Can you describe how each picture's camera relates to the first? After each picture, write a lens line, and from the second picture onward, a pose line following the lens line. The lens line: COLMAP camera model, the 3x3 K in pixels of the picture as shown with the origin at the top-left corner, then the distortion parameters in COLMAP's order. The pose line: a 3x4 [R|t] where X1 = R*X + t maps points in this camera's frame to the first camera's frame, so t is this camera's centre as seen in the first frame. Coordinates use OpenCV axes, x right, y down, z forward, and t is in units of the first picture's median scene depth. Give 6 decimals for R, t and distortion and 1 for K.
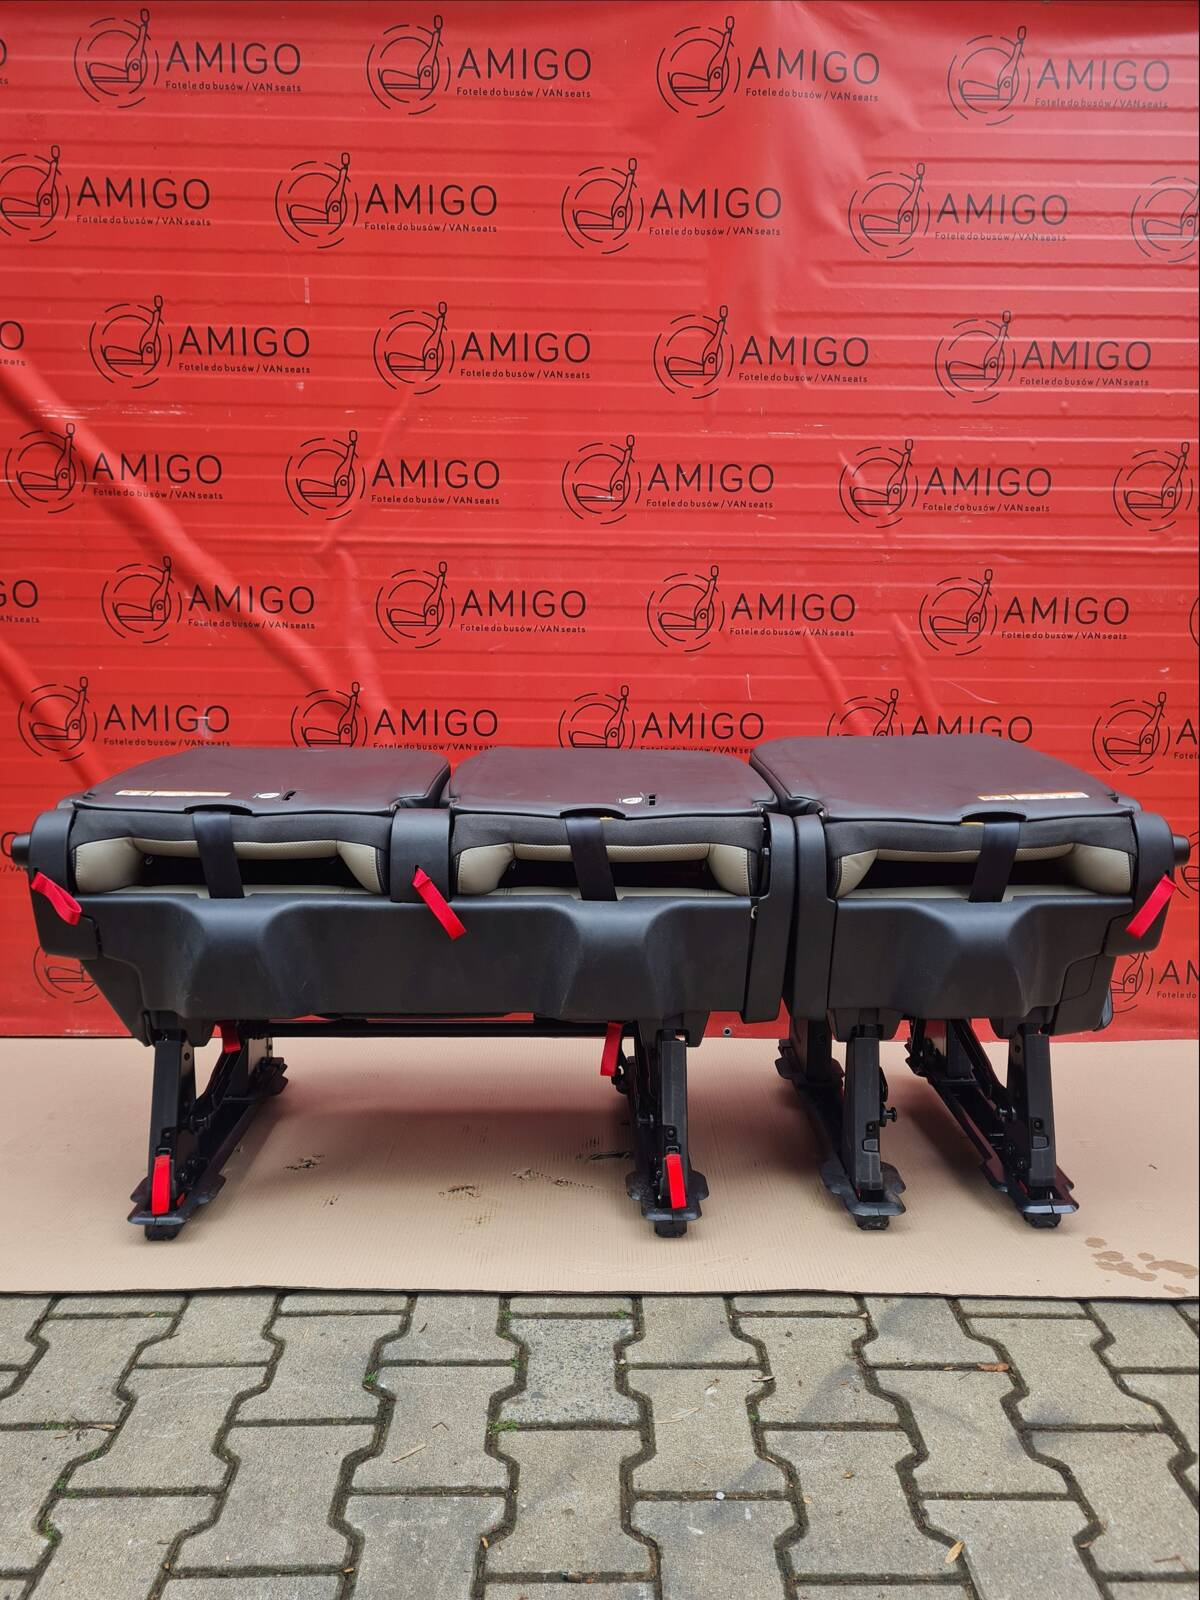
lens RADIAL K [[1200.2, 0, 592.4], [0, 1200.2, 809.9], [0, 0, 1]] dist [0.037766, -0.044459]
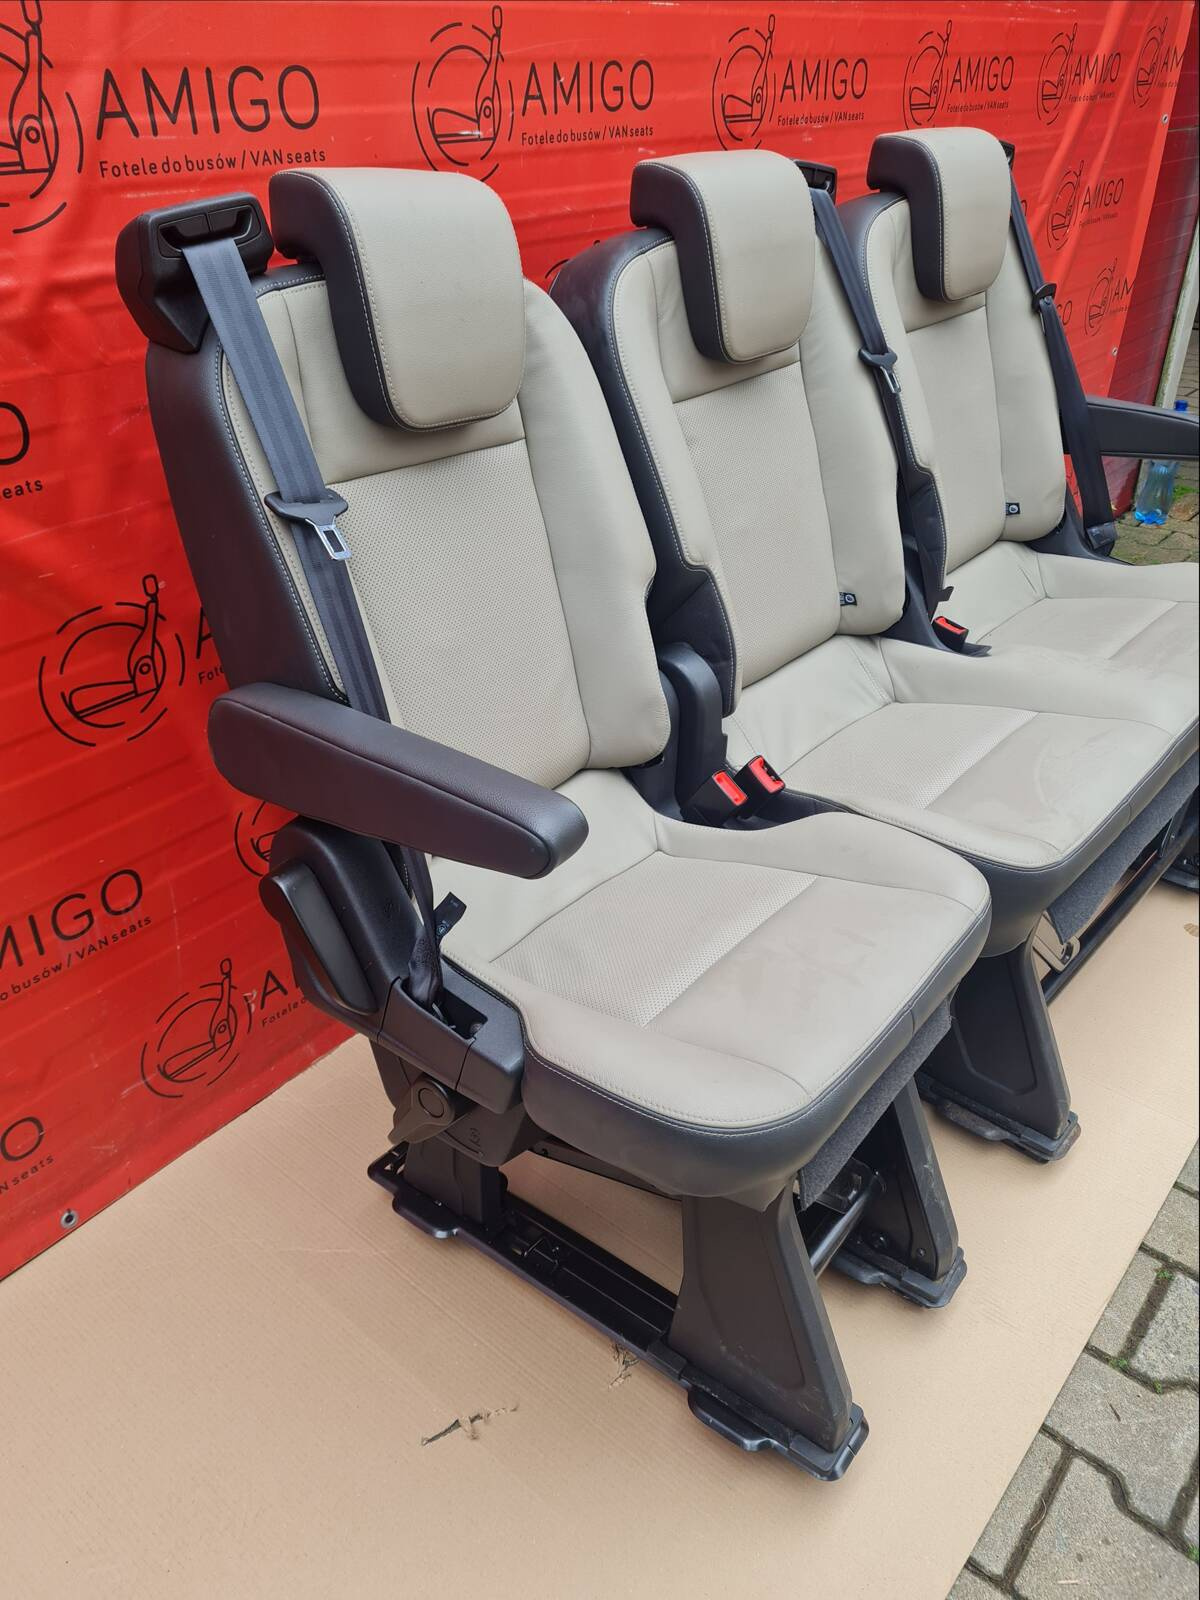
lens RADIAL K [[1200.2, 0, 567.9], [0, 1200.2, 813.3], [0, 0, 1]] dist [0.037766, -0.044459]
pose [[0.656882, -0.416521, 0.628504, -0.452156], [0.128936, 0.883341, 0.450649, -0.229123], [-0.742888, -0.214987, 0.633955, 0.540531]]
